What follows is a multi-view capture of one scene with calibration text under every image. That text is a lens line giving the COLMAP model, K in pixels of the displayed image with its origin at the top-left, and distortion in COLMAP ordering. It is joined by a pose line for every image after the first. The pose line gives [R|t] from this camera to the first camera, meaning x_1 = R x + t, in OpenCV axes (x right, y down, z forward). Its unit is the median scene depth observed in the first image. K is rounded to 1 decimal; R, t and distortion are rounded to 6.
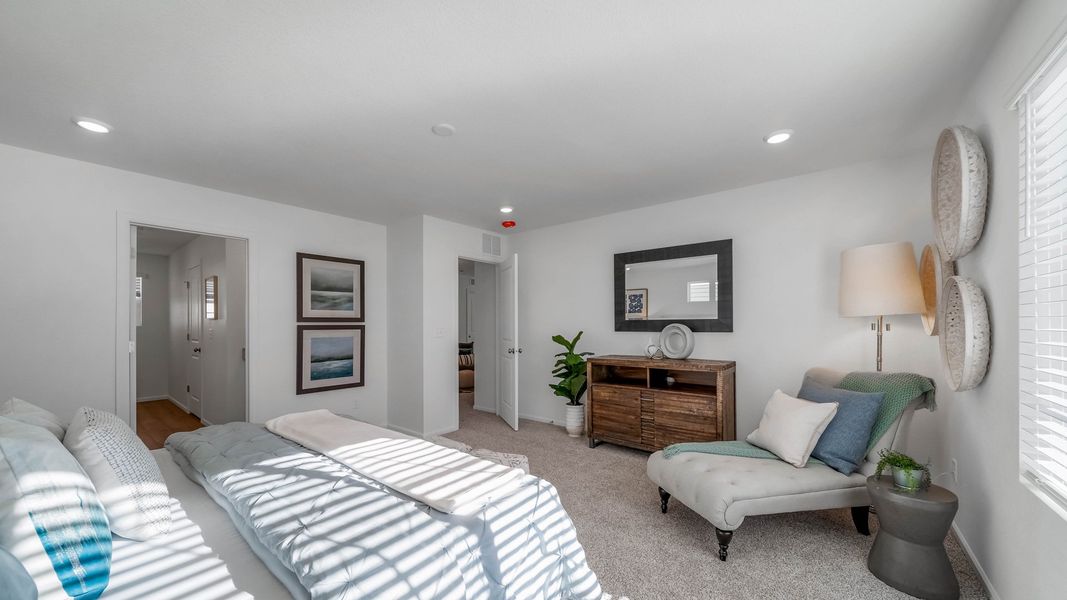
lens RADIAL K [[377.9, 0, 524.2], [0, 377.9, 318.4], [0, 0, 1]] dist [-0.001163, -0.000114]
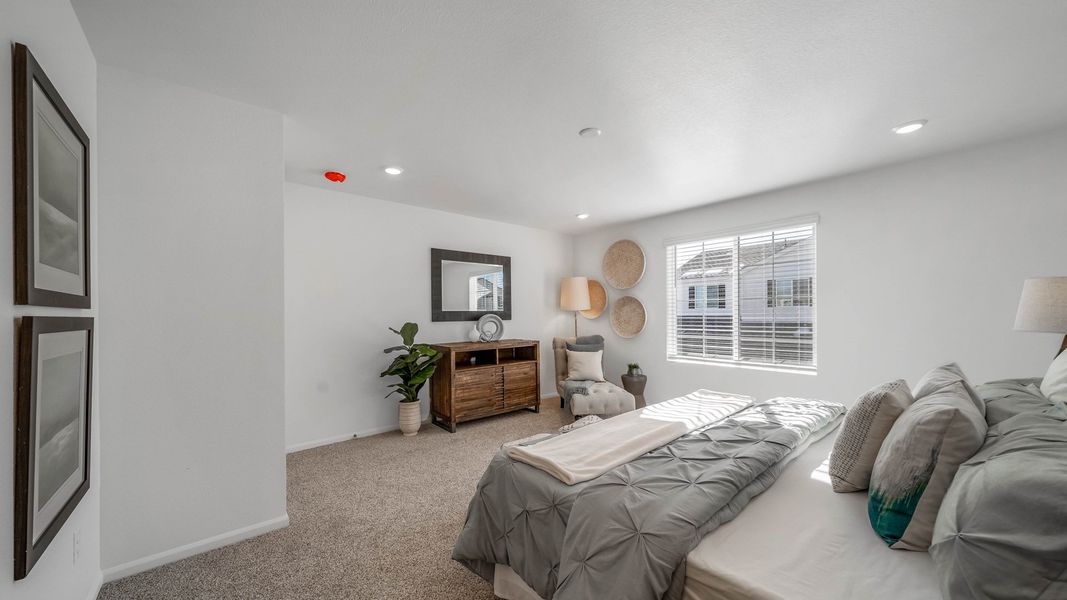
lens RADIAL K [[377.9, 0, 527.0], [0, 377.9, 307.4], [0, 0, 1]] dist [-0.001163, -0.000114]
pose [[0.181123, 0.019584, 0.983265, -0.775511], [-0.010003, 0.999787, -0.018070, 0.012006], [-0.983410, -0.006563, 0.181280, 0.575738]]
